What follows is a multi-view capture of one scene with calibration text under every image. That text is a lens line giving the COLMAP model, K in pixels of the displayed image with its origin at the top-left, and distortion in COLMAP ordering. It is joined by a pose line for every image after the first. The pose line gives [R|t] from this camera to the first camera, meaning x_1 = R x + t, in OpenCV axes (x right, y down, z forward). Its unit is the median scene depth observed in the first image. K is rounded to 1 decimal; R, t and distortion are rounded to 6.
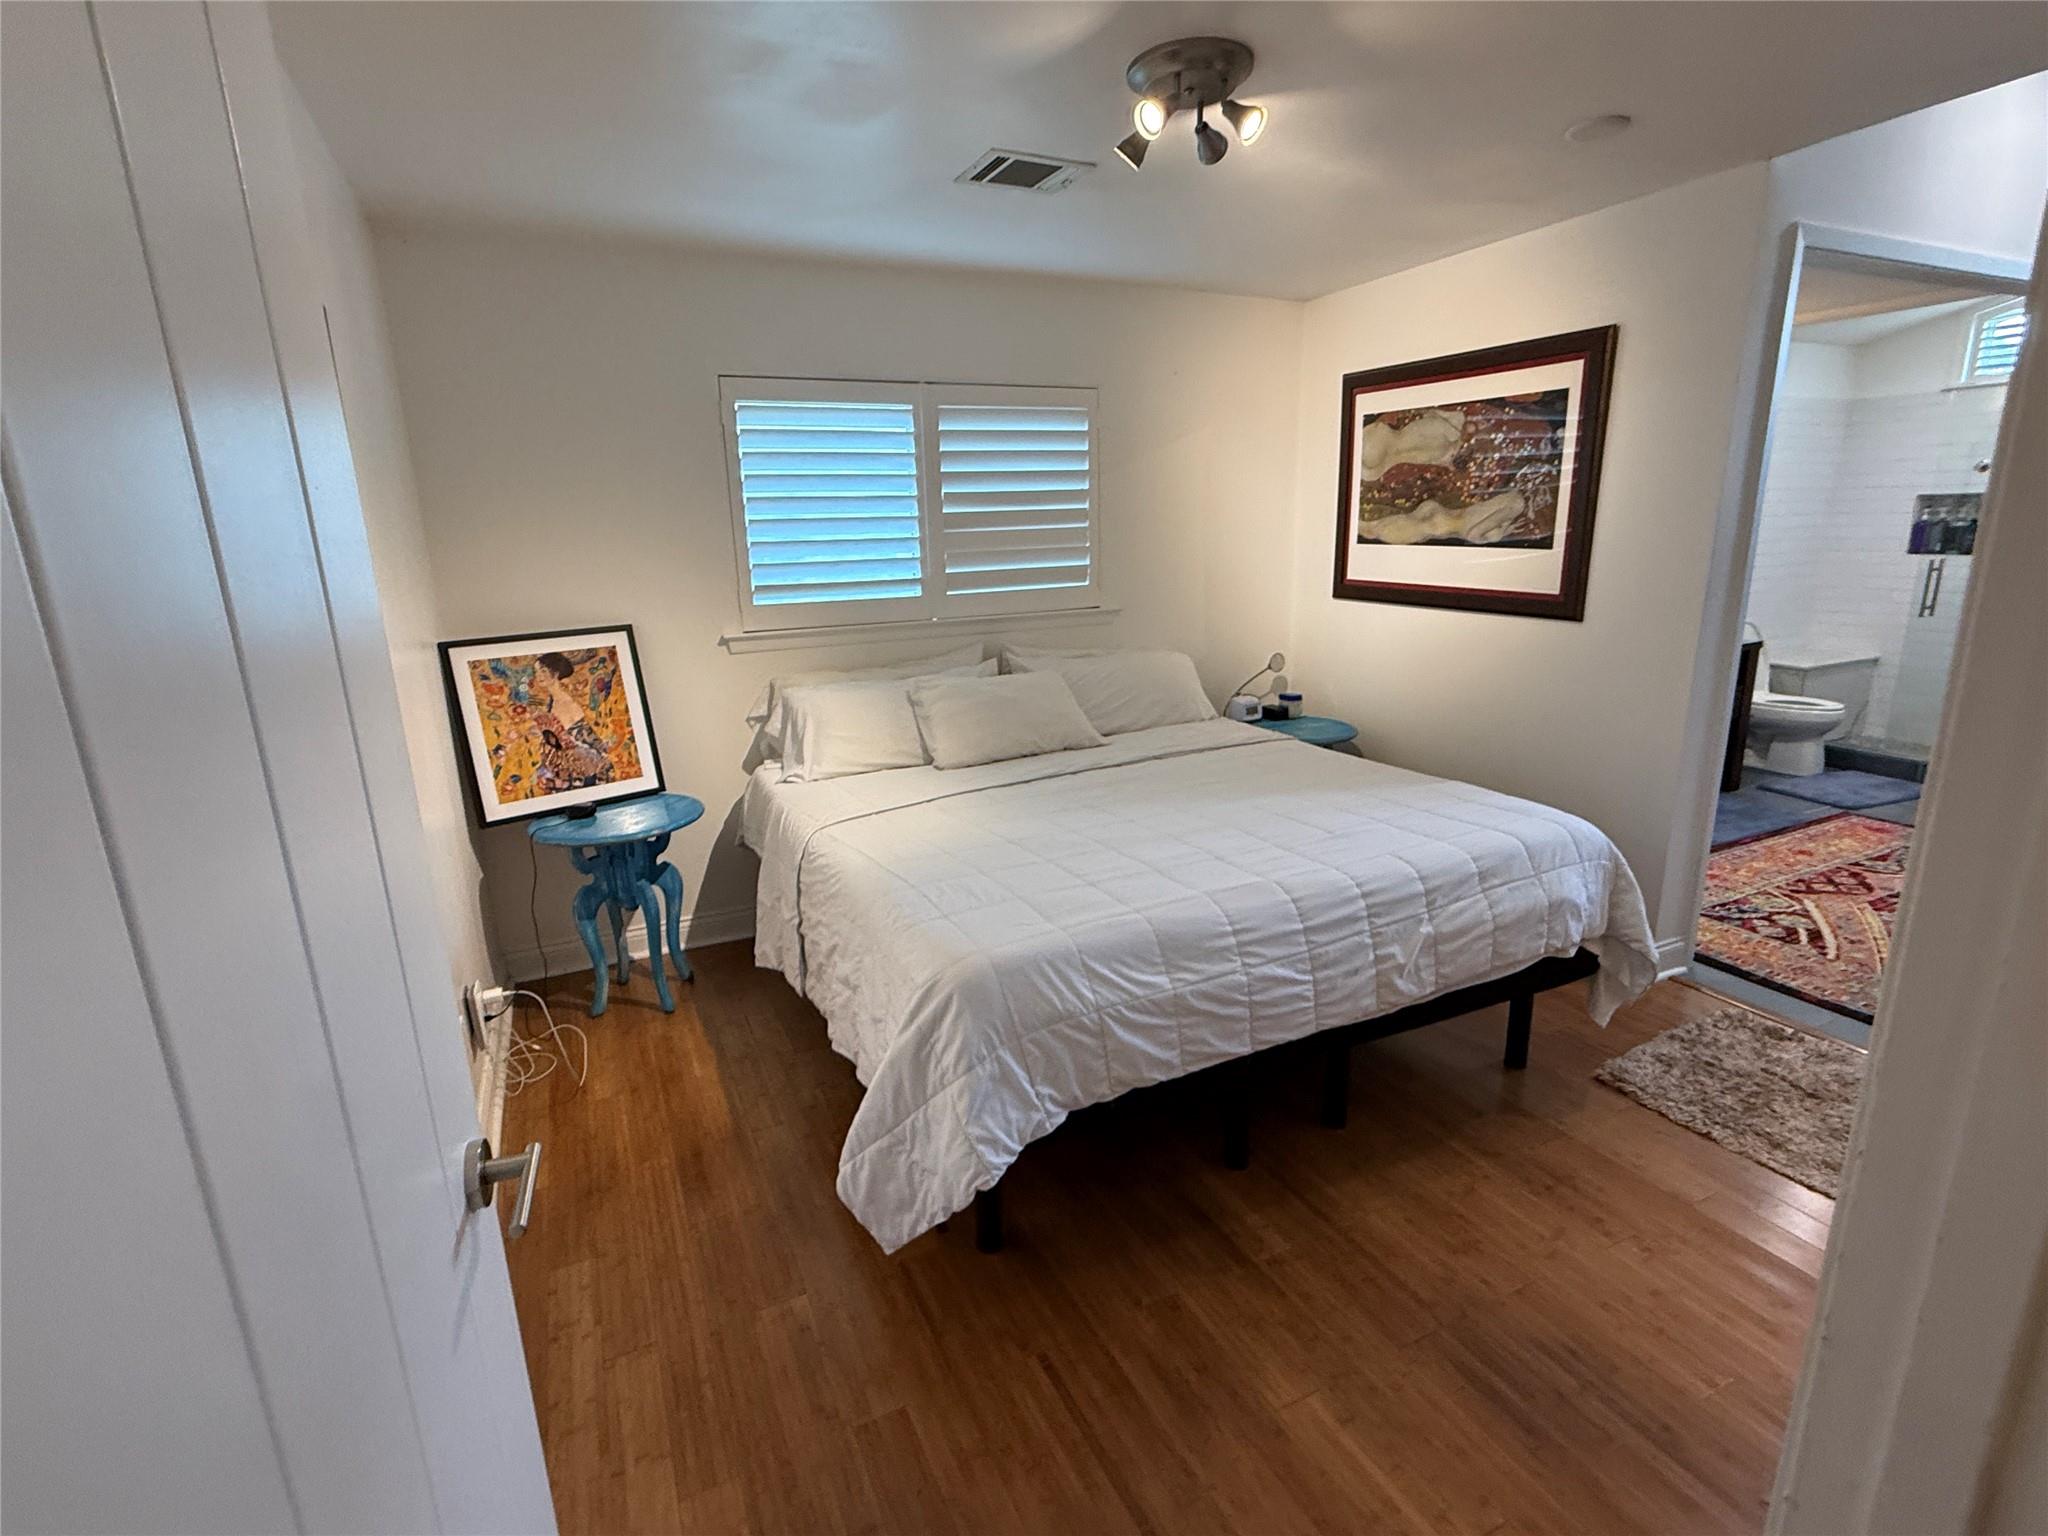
lens RADIAL K [[968.7, 0, 1019.8], [0, 968.7, 769.9], [0, 0, 1]] dist [0.000779, 0.000652]
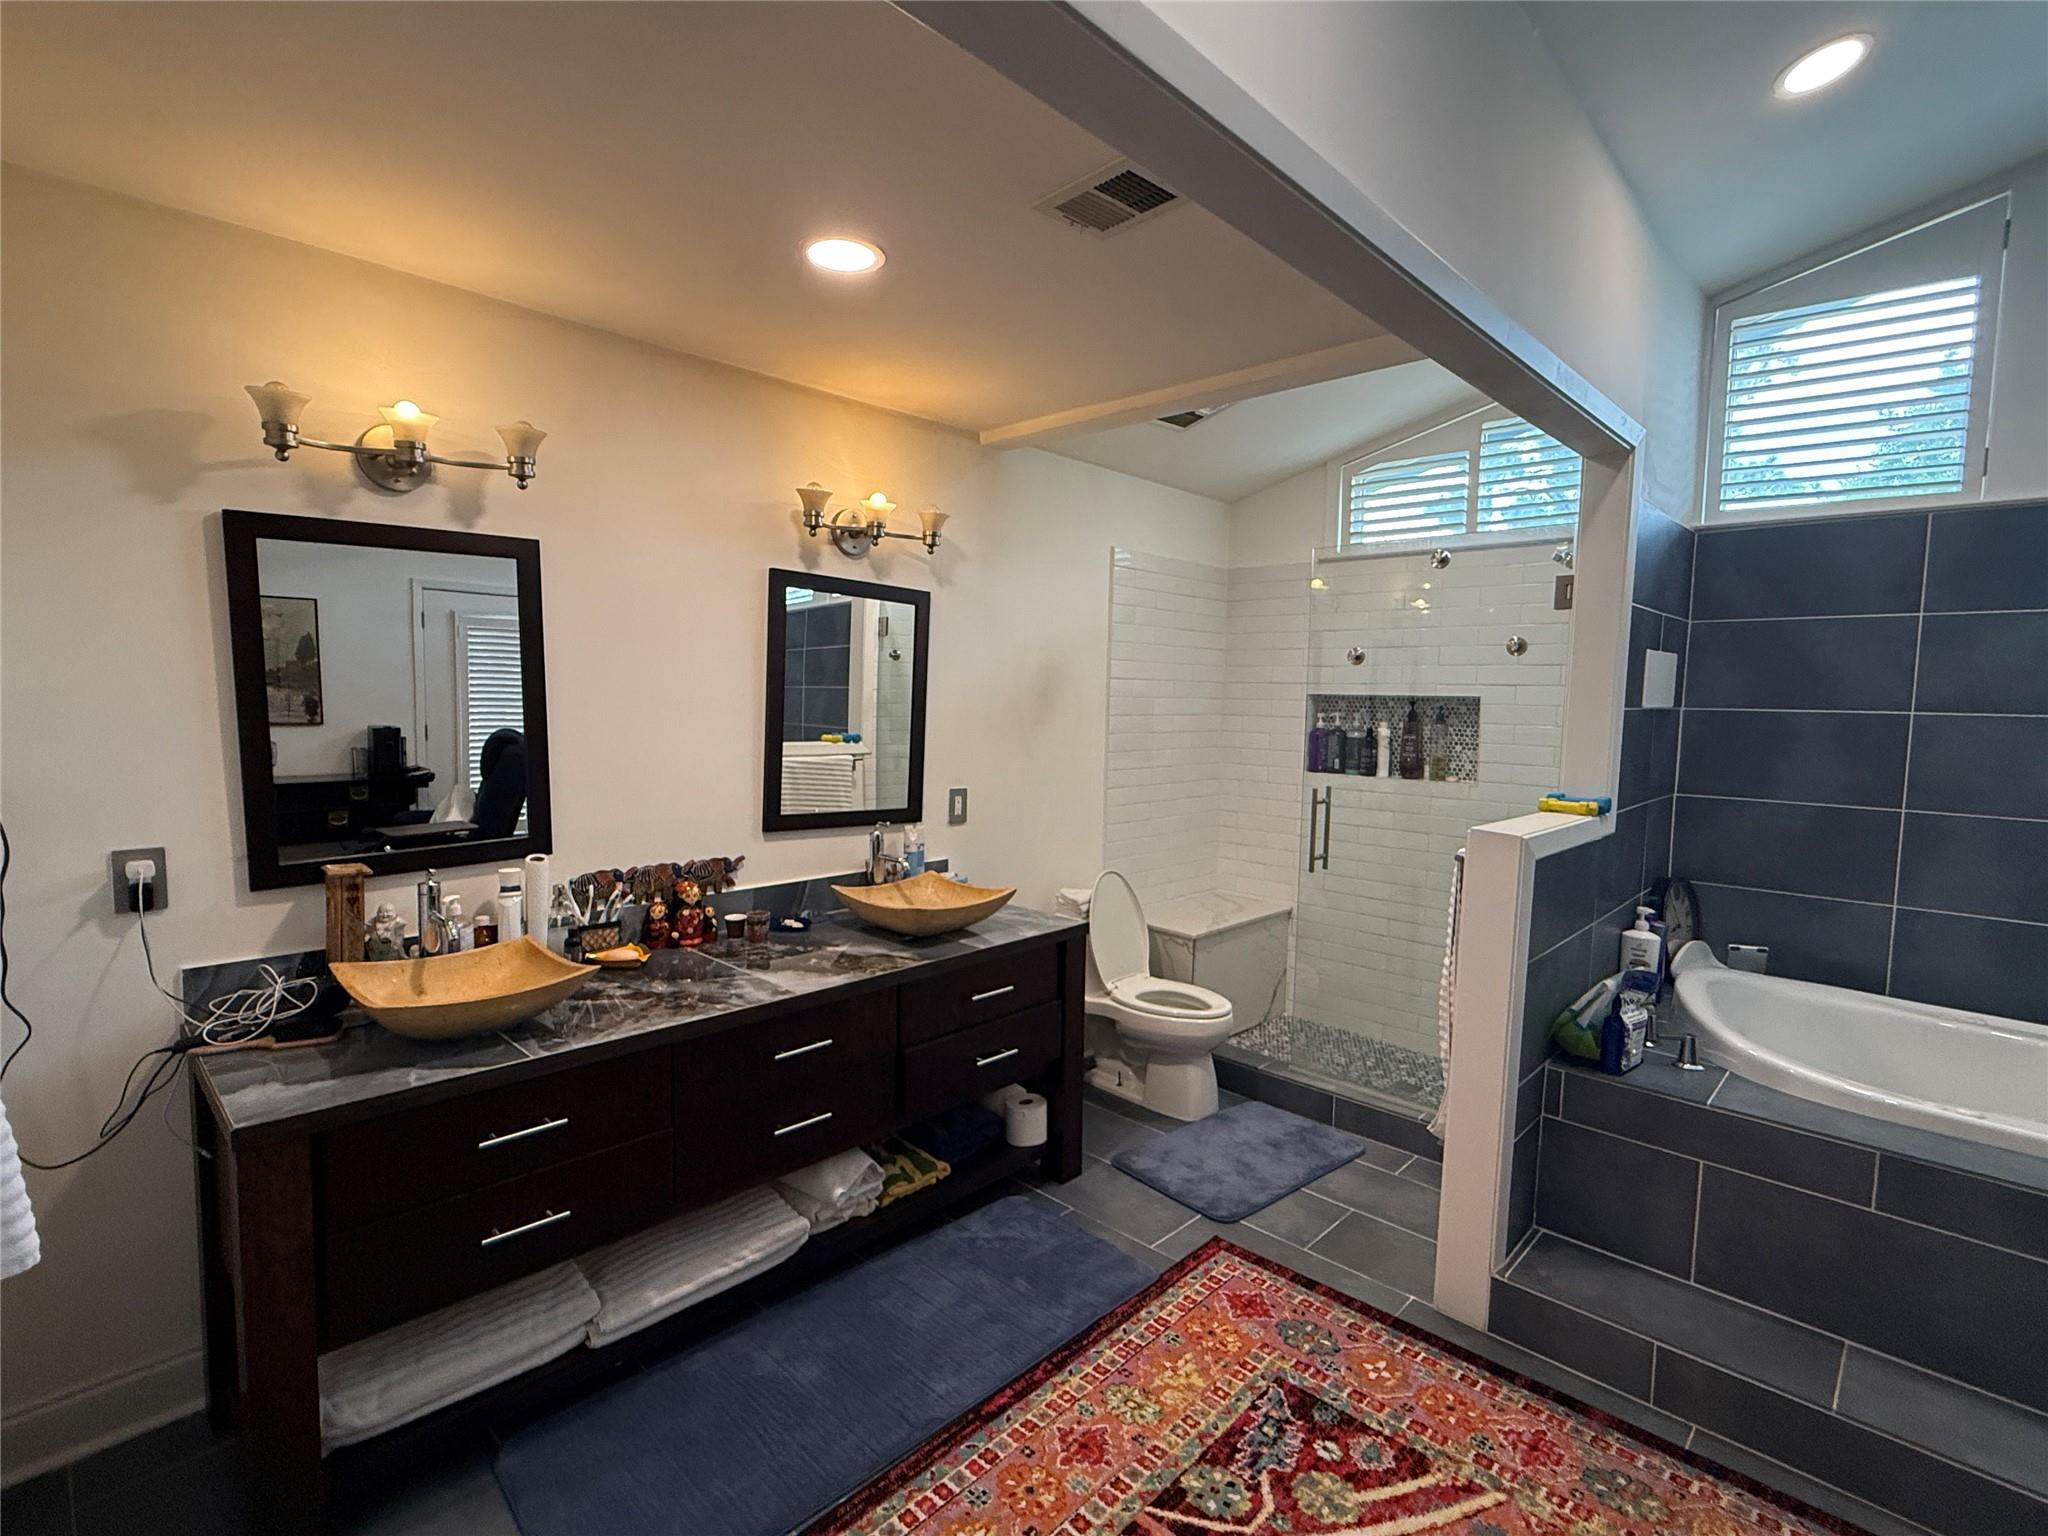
lens RADIAL K [[968.7, 0, 1019.8], [0, 968.7, 769.9], [0, 0, 1]] dist [0.000779, 0.000652]
pose [[0.935104, 0.018055, 0.353914, 0.506194], [0.042244, 0.985901, -0.161912, -0.127845], [-0.351848, 0.166355, 0.921157, 0.447042]]
